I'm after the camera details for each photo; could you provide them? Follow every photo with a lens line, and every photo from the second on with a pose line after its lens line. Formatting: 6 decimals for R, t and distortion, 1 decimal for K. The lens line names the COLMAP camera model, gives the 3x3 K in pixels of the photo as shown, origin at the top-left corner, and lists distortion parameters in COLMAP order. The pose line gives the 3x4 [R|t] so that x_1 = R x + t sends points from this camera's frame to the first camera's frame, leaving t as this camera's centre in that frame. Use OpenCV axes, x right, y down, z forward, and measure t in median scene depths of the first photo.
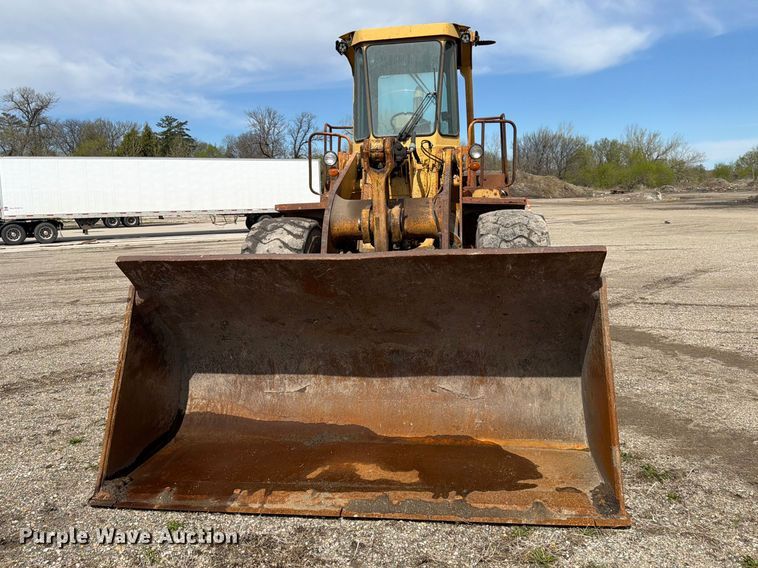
lens RADIAL K [[635.5, 0, 374.7], [0, 635.5, 278.7], [0, 0, 1]] dist [0.100873, -0.031579]
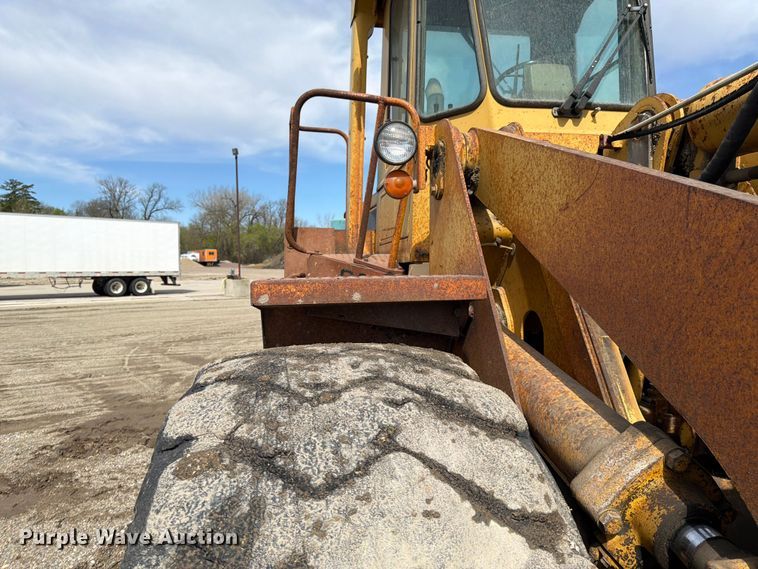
lens RADIAL K [[534.9, 0, 377.0], [0, 534.9, 289.1], [0, 0, 1]] dist [0.052643, -0.063658]
pose [[0.958813, 0.015573, 0.283611, -0.028030], [0.007902, 0.996647, -0.081440, -0.016057], [-0.283928, 0.080327, 0.955475, 0.132712]]
